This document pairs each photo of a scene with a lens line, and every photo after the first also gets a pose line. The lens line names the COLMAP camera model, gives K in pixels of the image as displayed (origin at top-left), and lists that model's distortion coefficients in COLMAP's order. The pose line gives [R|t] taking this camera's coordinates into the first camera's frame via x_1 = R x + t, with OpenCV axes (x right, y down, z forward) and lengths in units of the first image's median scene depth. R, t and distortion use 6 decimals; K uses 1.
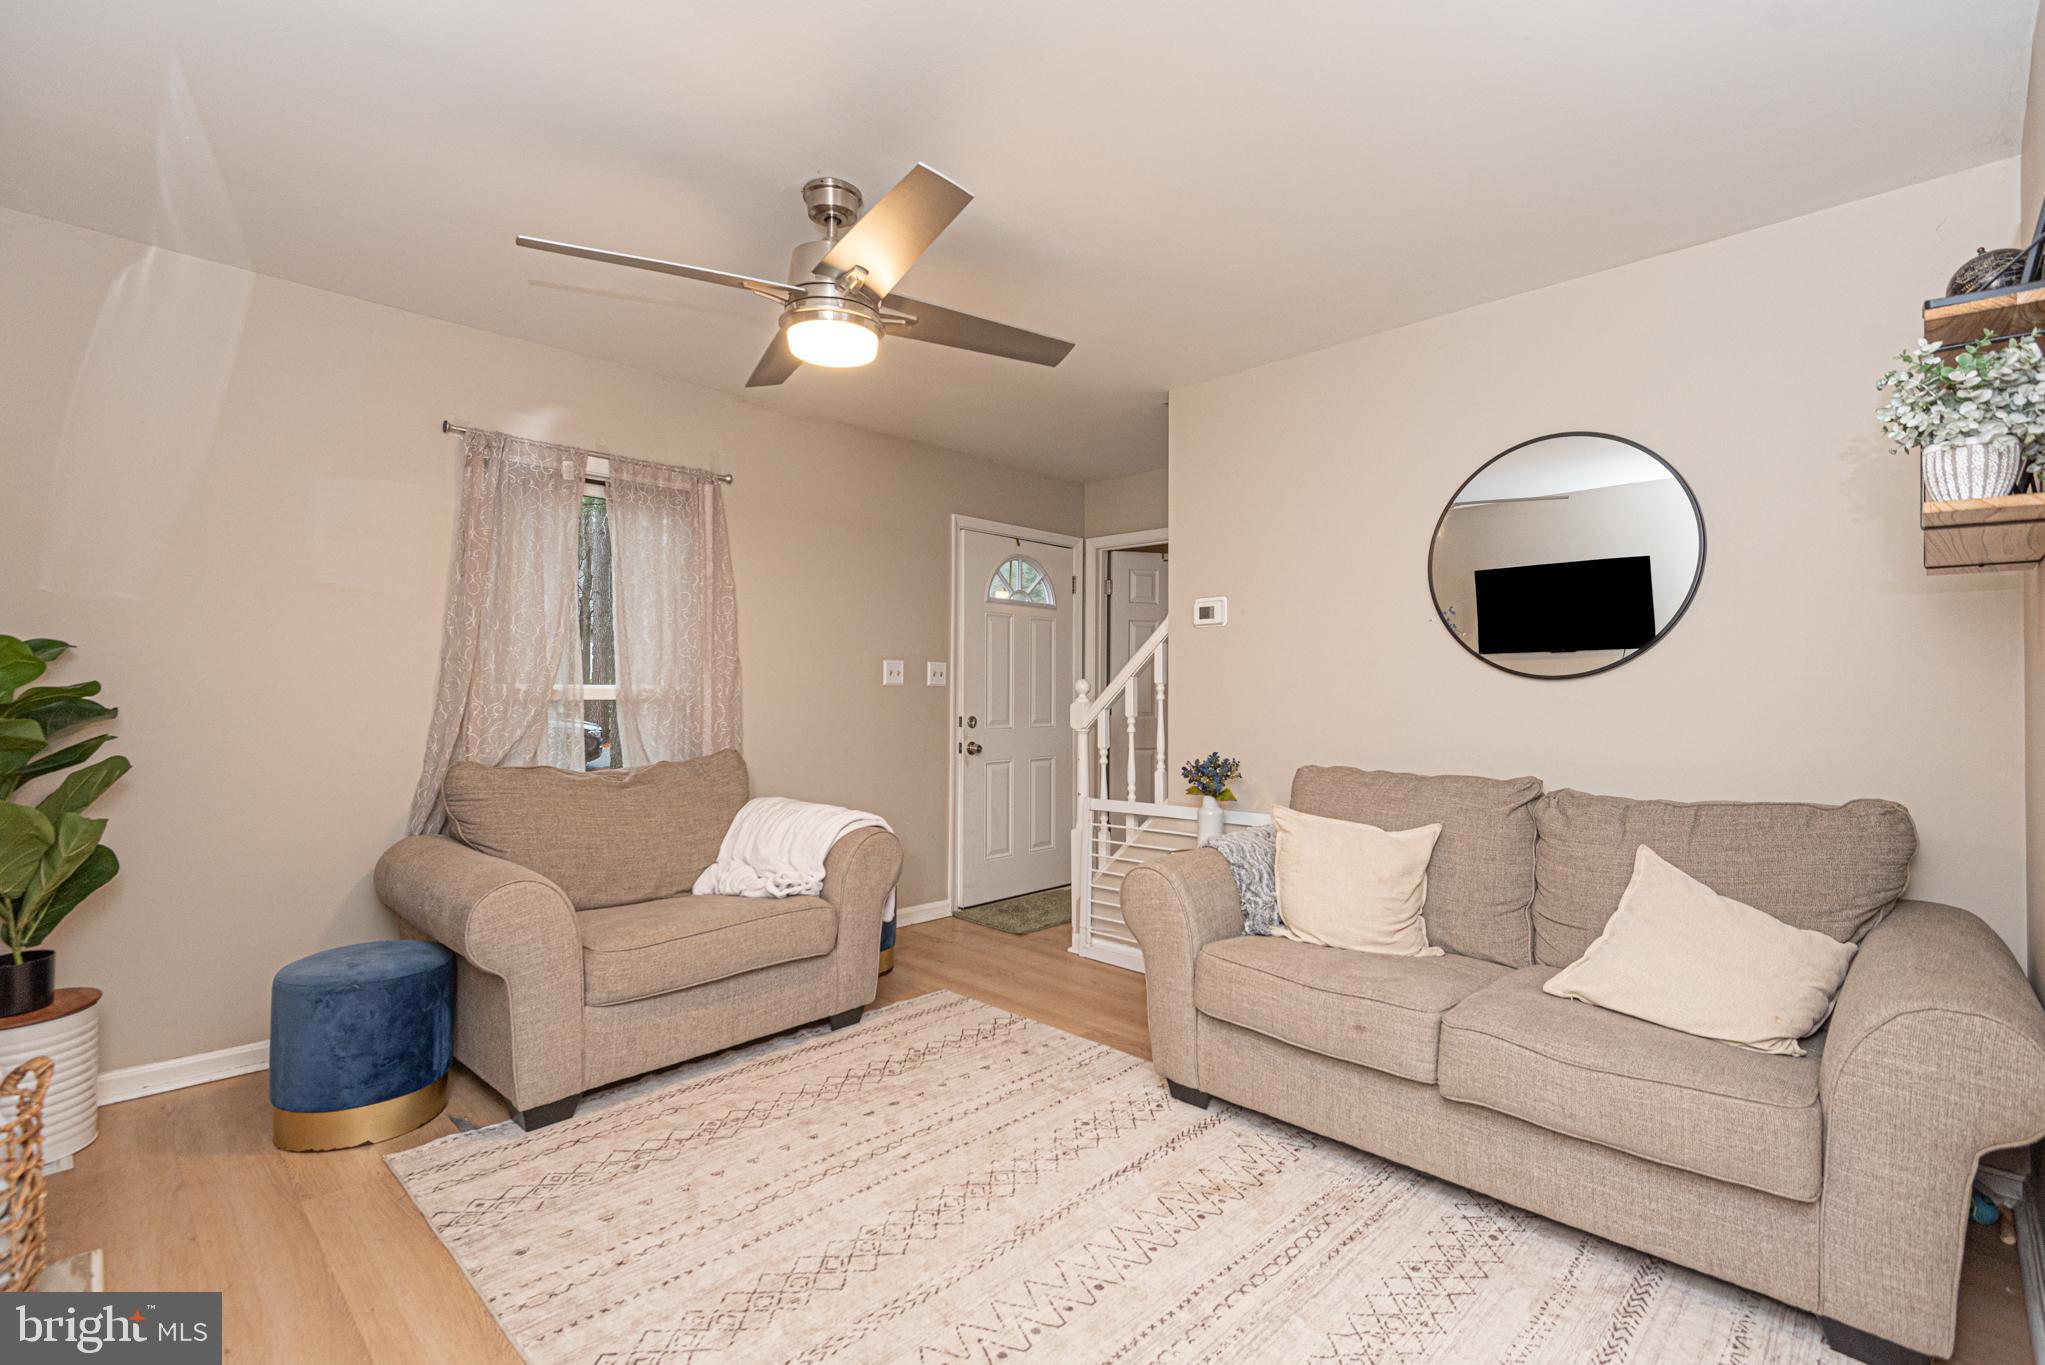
lens RADIAL K [[916.2, 0, 1032.2], [0, 916.2, 673.0], [0, 0, 1]] dist [0.040455, -0.020955]
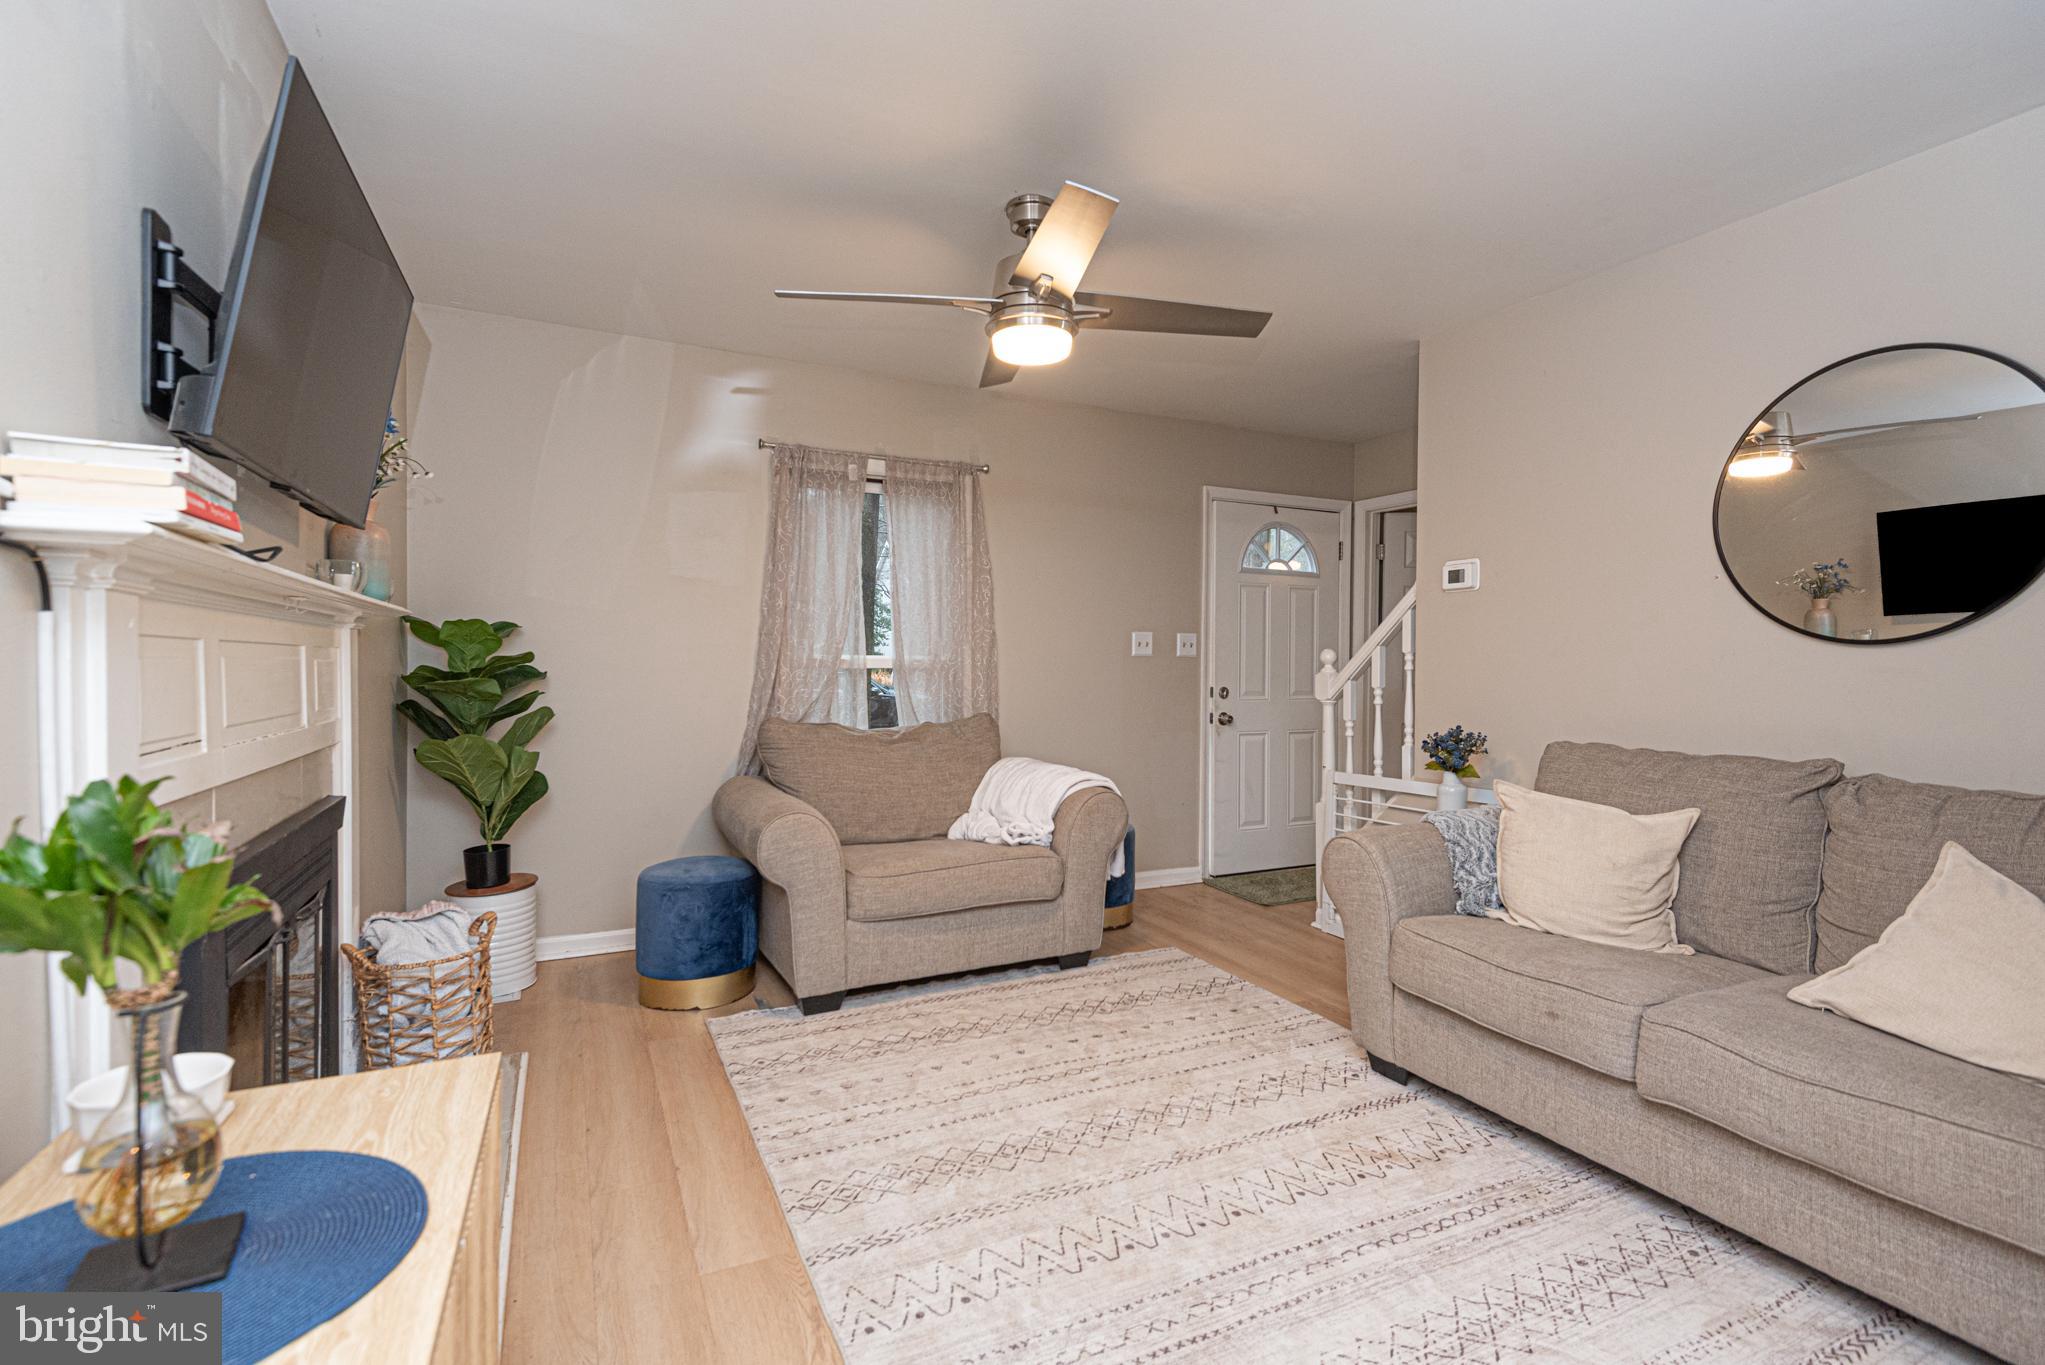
lens RADIAL K [[916.4, 0, 1023.2], [0, 916.4, 663.3], [0, 0, 1]] dist [0.037738, -0.015336]
pose [[0.945305, 0.000629, -0.326186, 0.127762], [0.005363, 0.999833, 0.017471, 0.005731], [0.326143, -0.018265, 0.945144, -0.052681]]
